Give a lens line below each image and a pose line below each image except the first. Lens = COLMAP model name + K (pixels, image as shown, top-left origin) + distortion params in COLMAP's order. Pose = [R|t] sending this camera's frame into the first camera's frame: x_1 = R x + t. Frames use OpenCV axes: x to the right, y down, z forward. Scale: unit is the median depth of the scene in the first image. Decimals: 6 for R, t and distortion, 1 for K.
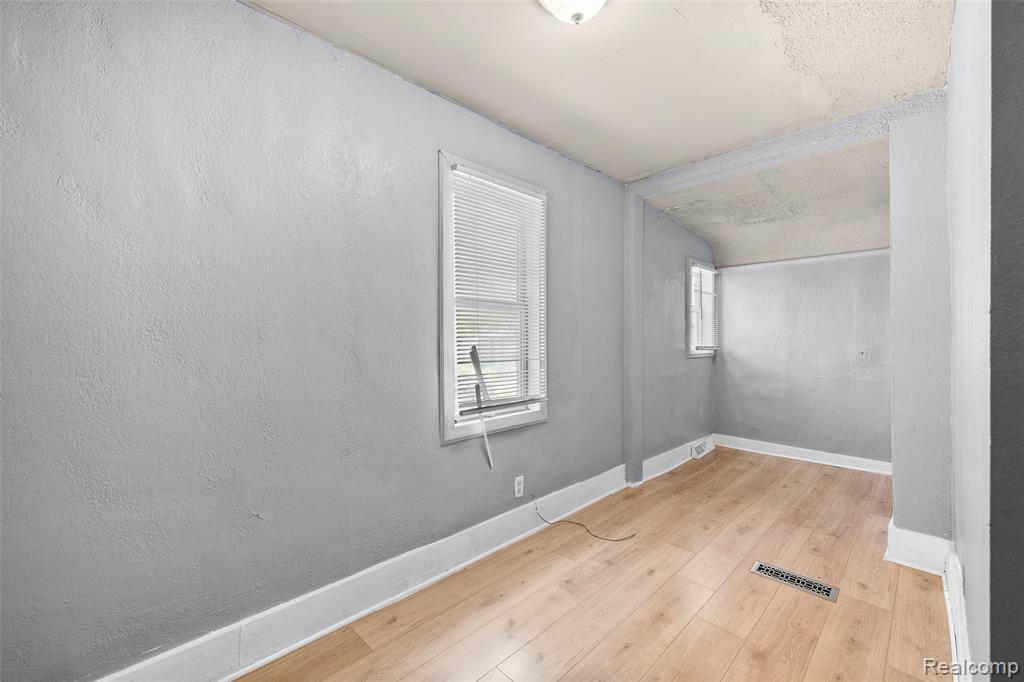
lens RADIAL K [[416.2, 0, 510.9], [0, 416.2, 339.3], [0, 0, 1]] dist [-0.000132, -0.000041]
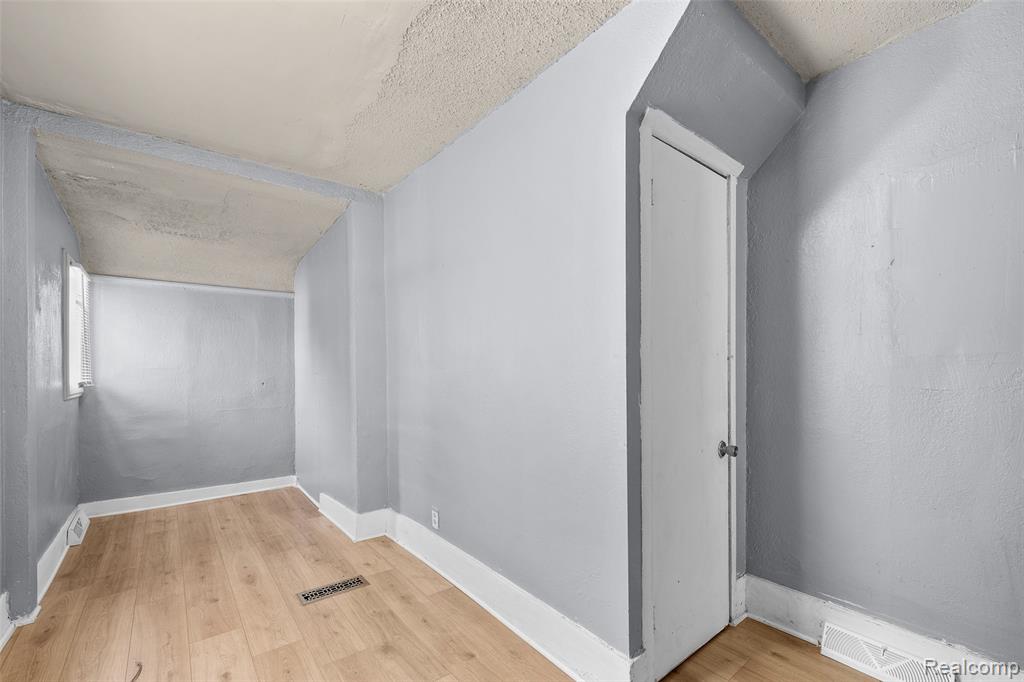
lens RADIAL K [[433.8, 0, 520.3], [0, 433.8, 371.7], [0, 0, 1]] dist [0.000552, 0.000014]
pose [[0.092230, -0.006567, 0.995716, -0.264174], [0.006957, 0.999958, 0.005951, -0.000018], [-0.995713, 0.006378, 0.092272, 0.254778]]
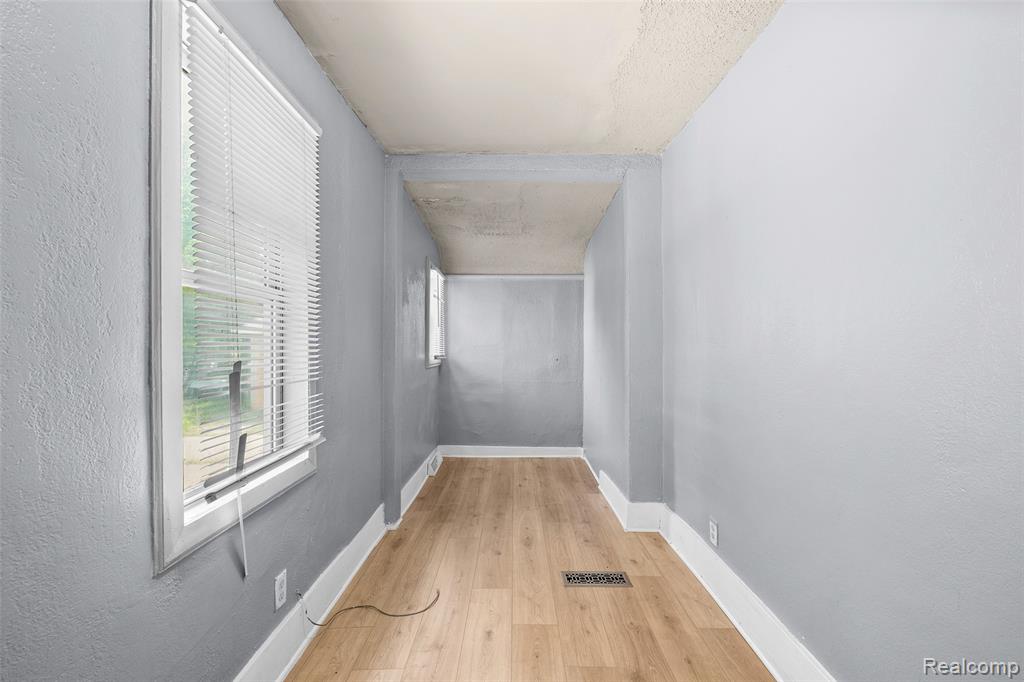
lens RADIAL K [[432.0, 0, 515.3], [0, 432.0, 348.9], [0, 0, 1]] dist [-0.001568, -0.000092]
pose [[0.699542, -0.000352, 0.714591, -0.151996], [-0.002907, 0.999990, 0.003339, -0.001876], [-0.714586, -0.004414, 0.699534, 0.247008]]
